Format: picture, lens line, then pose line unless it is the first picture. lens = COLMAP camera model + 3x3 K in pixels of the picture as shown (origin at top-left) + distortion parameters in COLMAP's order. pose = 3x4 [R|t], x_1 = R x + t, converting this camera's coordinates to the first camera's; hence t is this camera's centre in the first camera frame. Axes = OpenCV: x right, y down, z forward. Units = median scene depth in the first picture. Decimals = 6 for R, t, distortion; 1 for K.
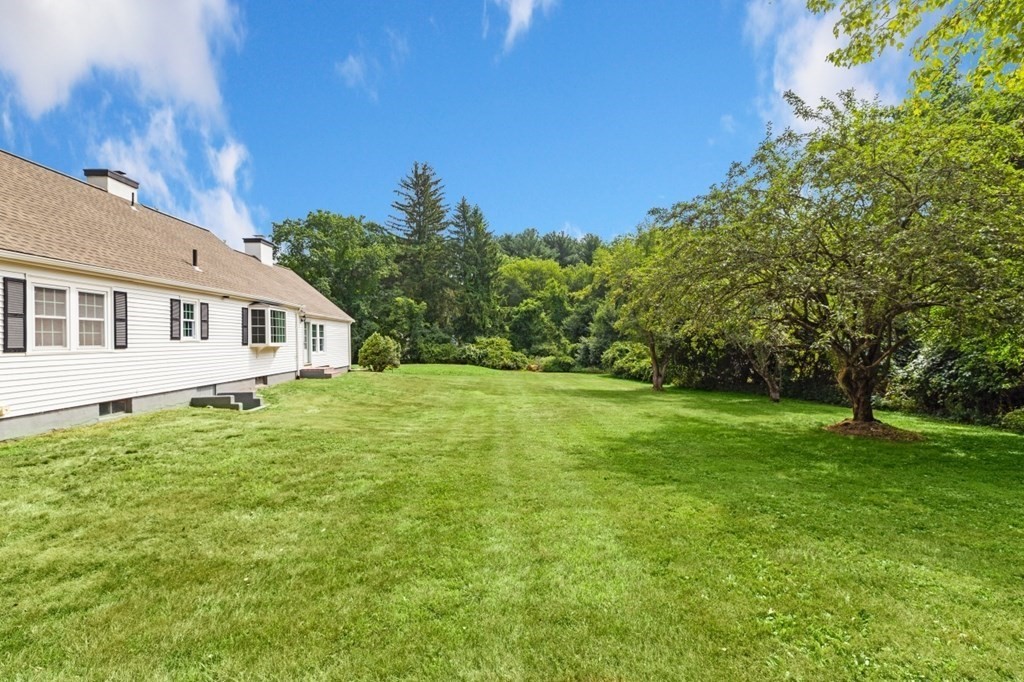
lens RADIAL K [[469.4, 0, 511.1], [0, 469.4, 337.4], [0, 0, 1]] dist [0.011096, -0.000188]
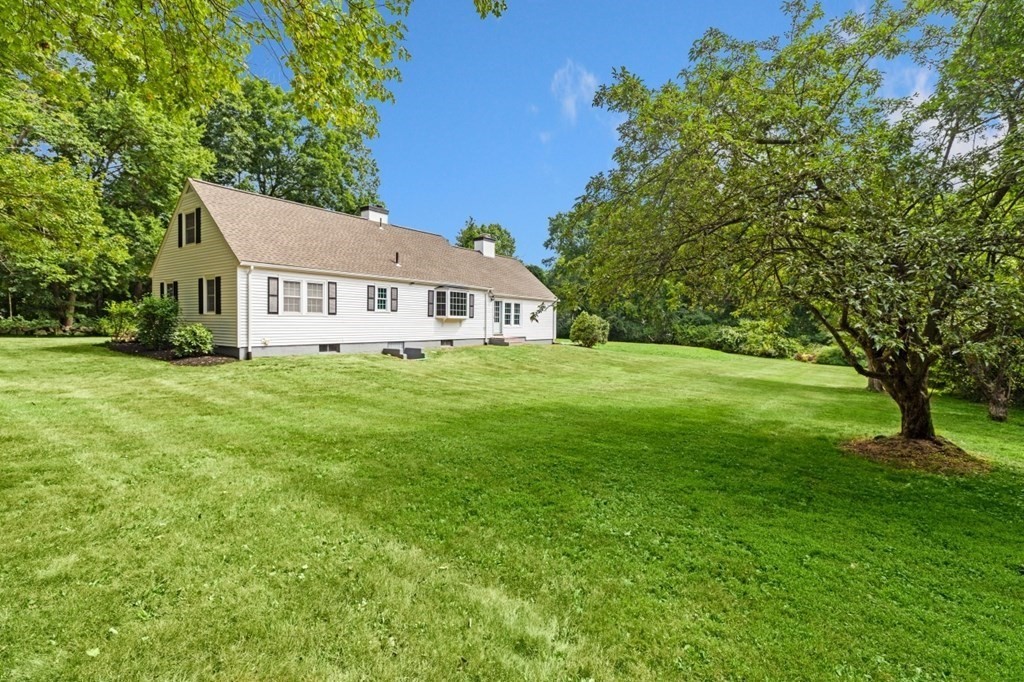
lens RADIAL K [[469.4, 0, 505.7], [0, 469.4, 342.5], [0, 0, 1]] dist [0.011096, -0.000188]
pose [[0.768920, 0.056796, -0.636818, 0.522588], [-0.024943, 0.997953, 0.058887, 0.005393], [0.638859, -0.029396, 0.768762, 0.048239]]
